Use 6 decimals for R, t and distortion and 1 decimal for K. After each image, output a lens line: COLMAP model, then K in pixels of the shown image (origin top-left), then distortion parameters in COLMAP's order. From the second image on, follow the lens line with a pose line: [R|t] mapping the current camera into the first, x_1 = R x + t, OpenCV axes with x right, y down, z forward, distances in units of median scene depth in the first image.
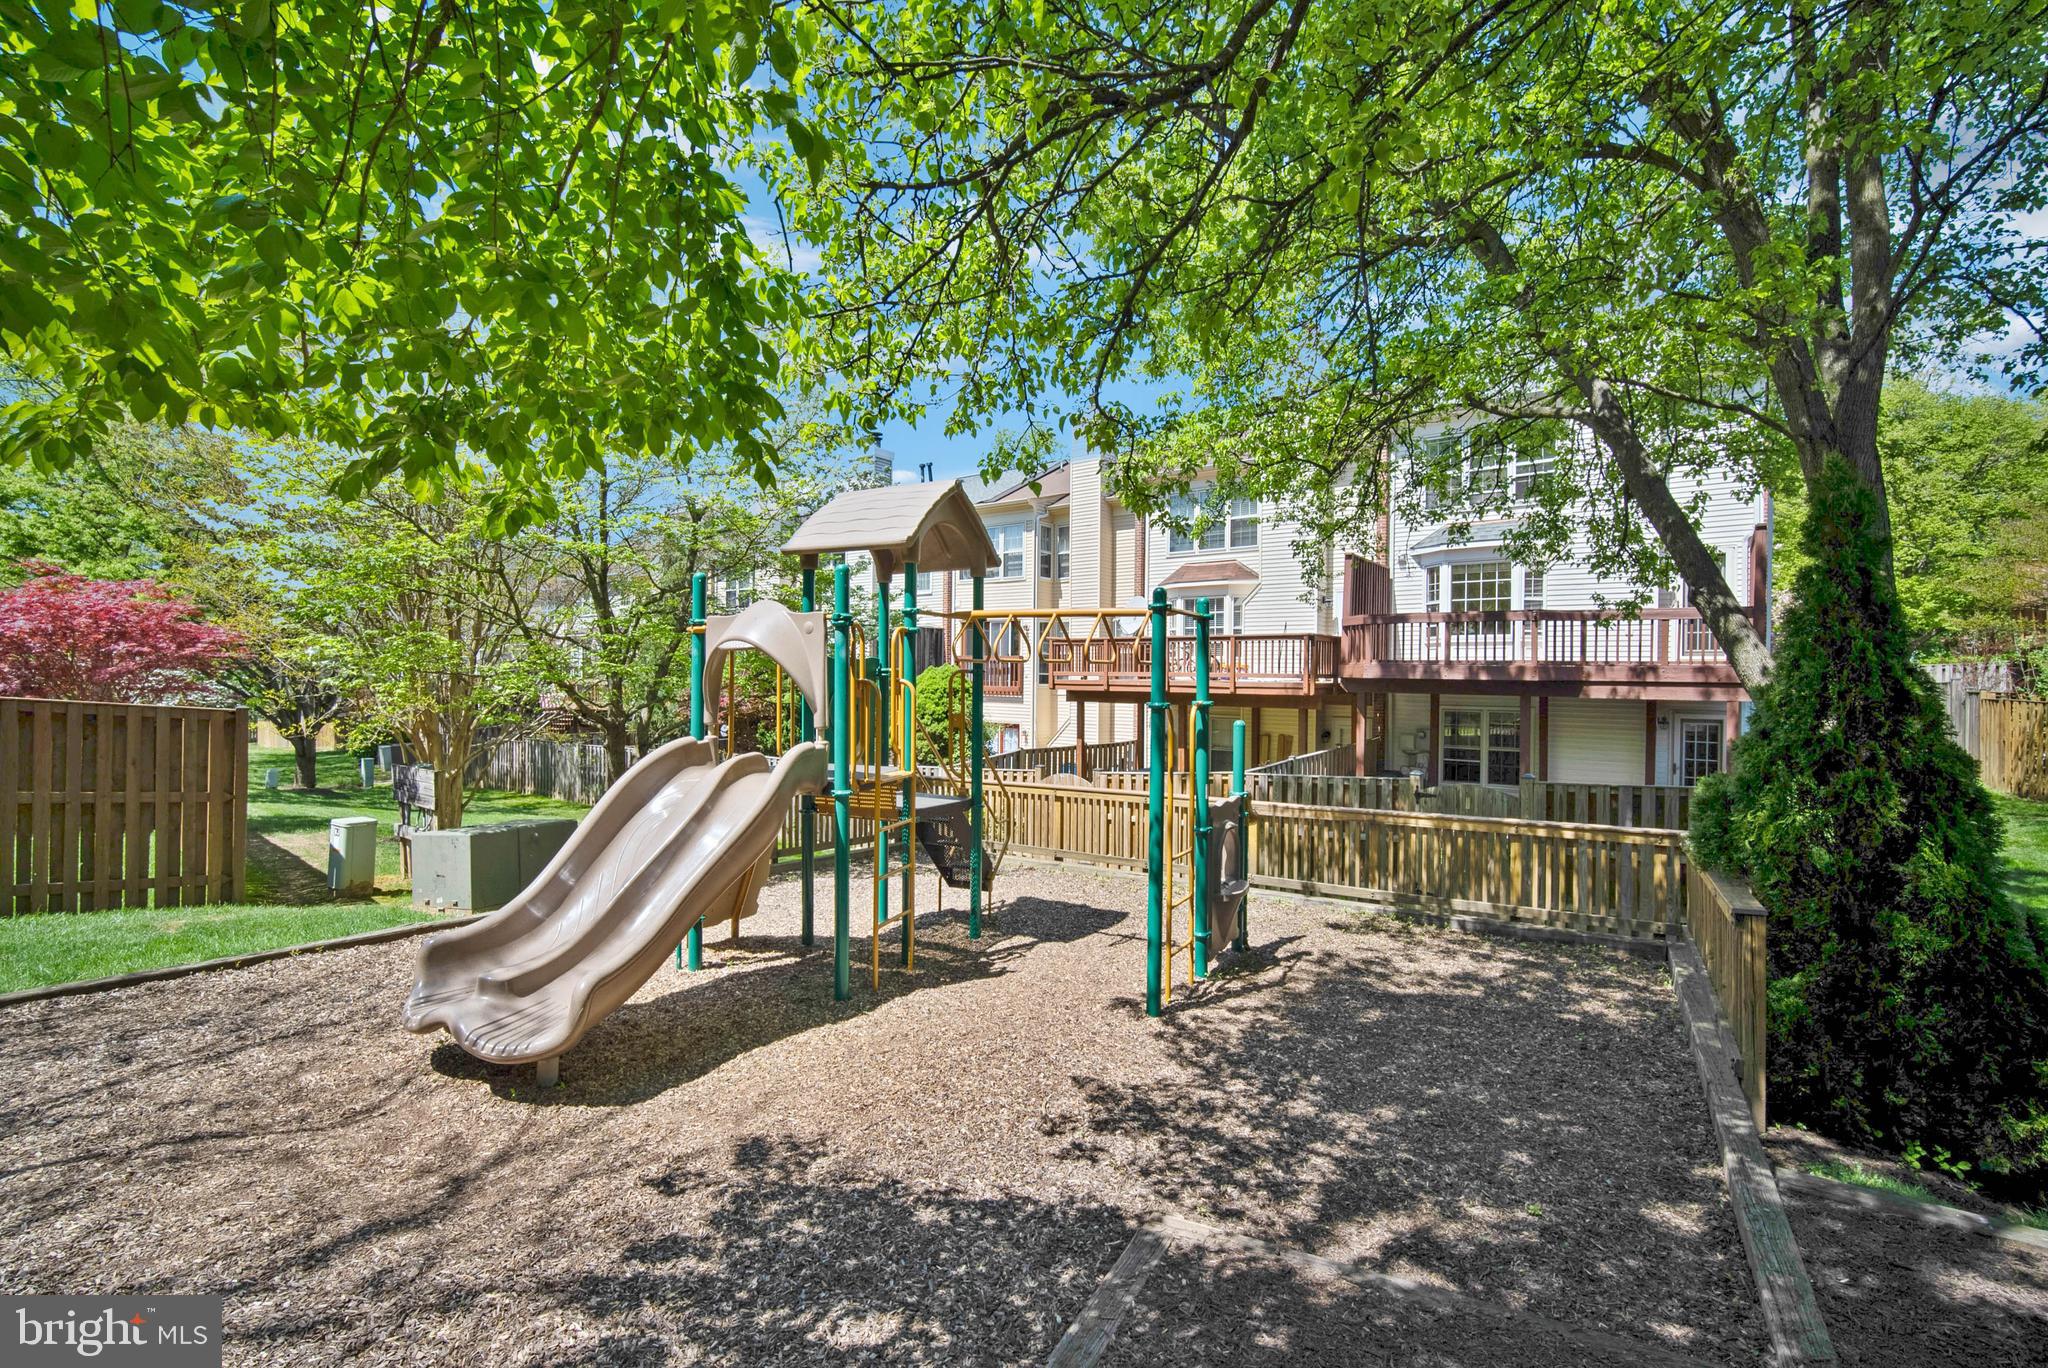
lens RADIAL K [[906.7, 0, 1030.3], [0, 906.7, 682.1], [0, 0, 1]] dist [-0.003627, 0.000637]
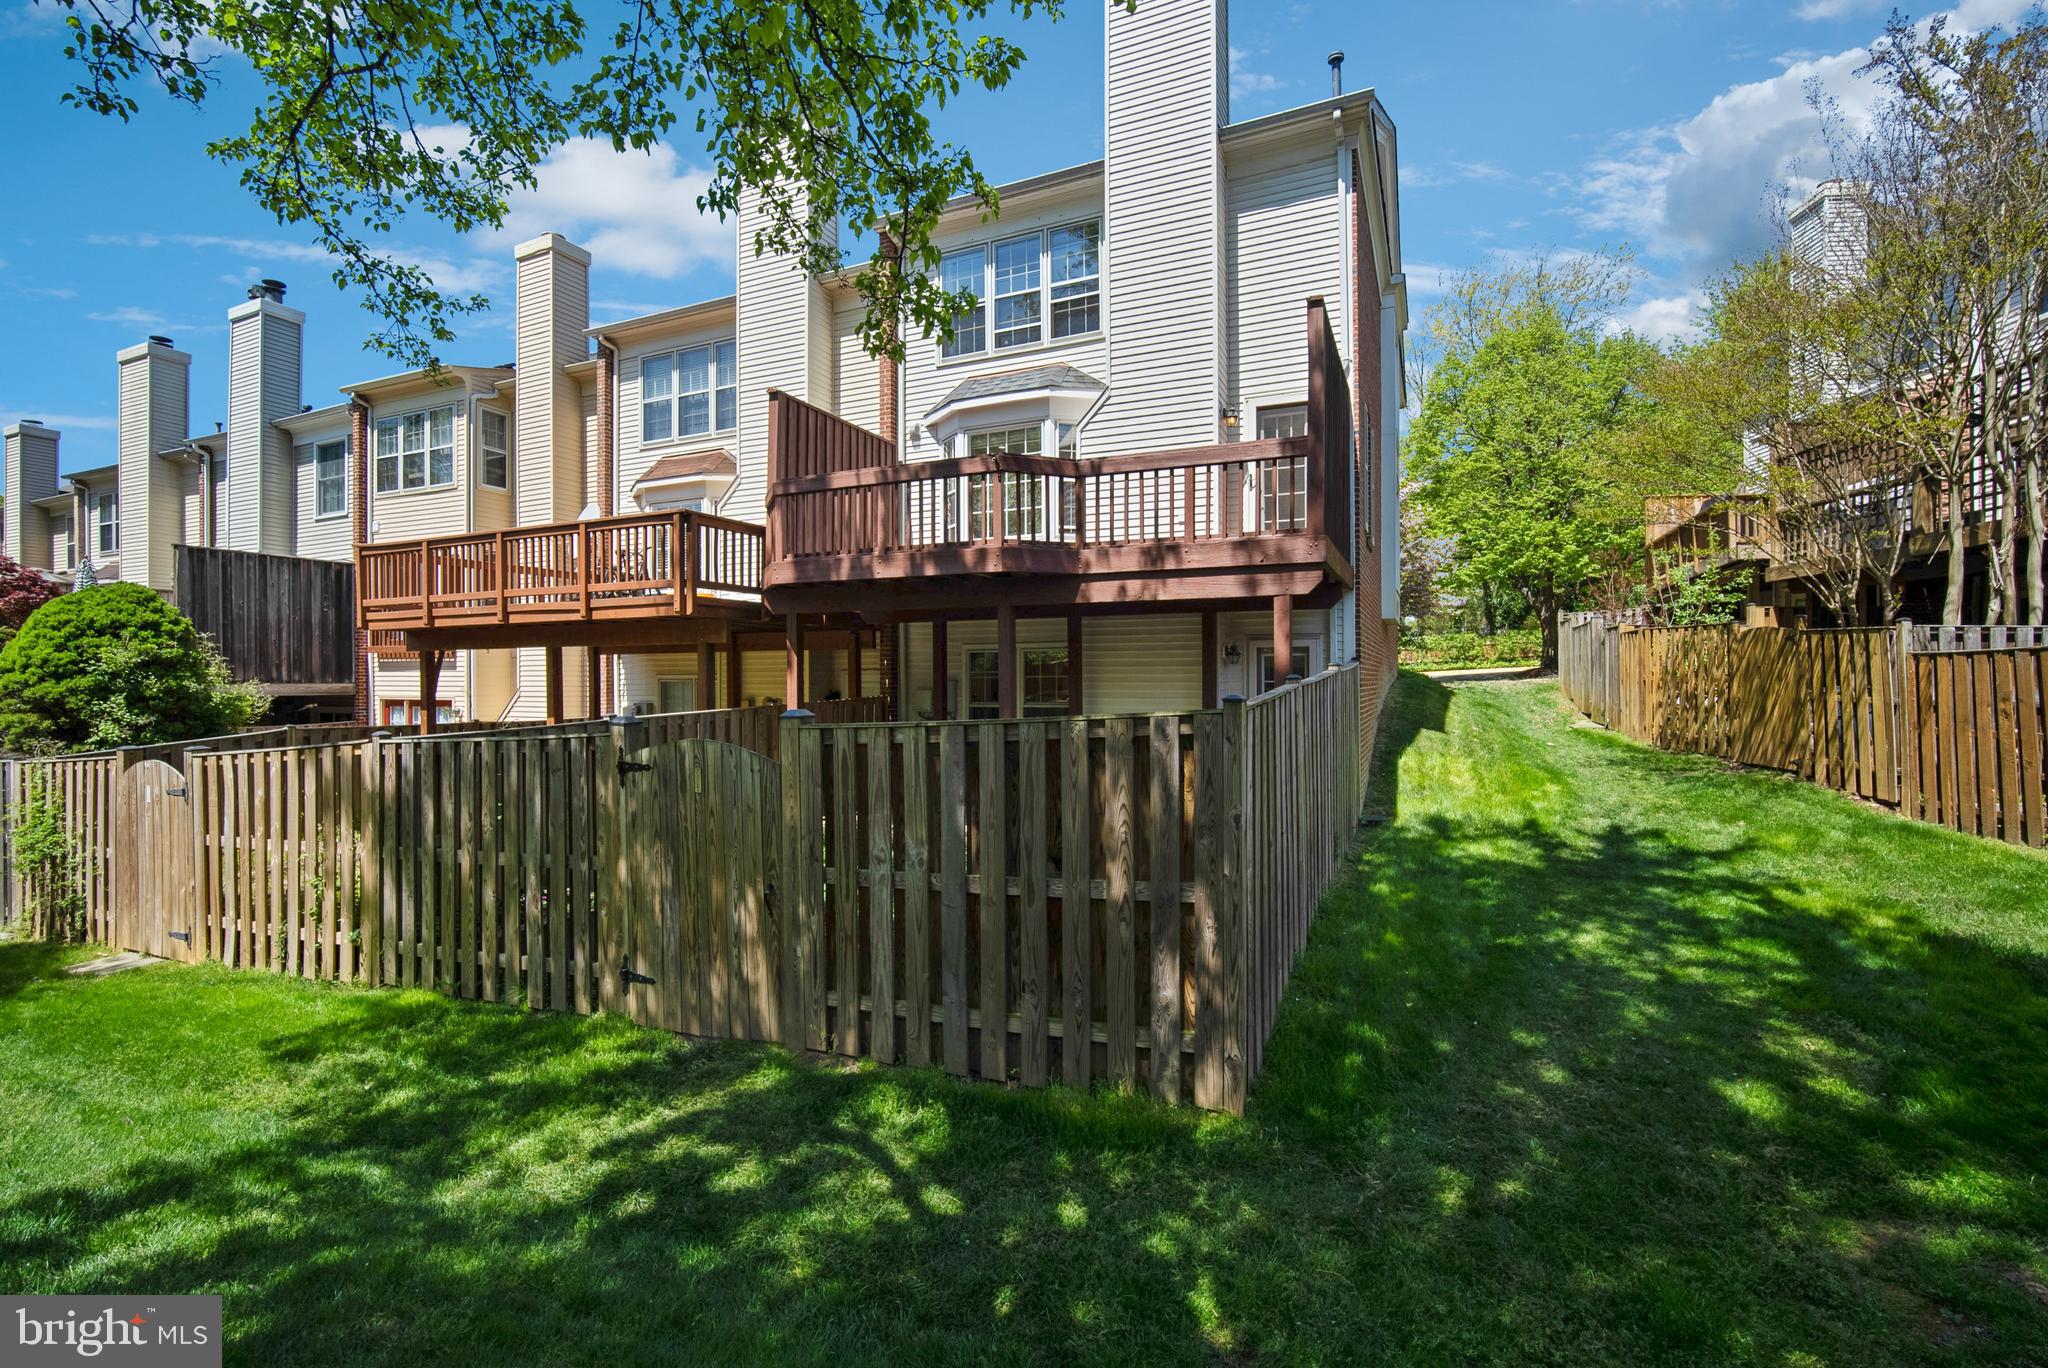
lens RADIAL K [[906.7, 0, 1017.7], [0, 906.7, 682.0], [0, 0, 1]] dist [-0.003627, 0.000637]
pose [[0.974497, -0.018850, 0.223608, 0.411658], [0.019039, 0.999818, 0.001313, 0.066327], [-0.223592, 0.002978, 0.974678, 0.395435]]
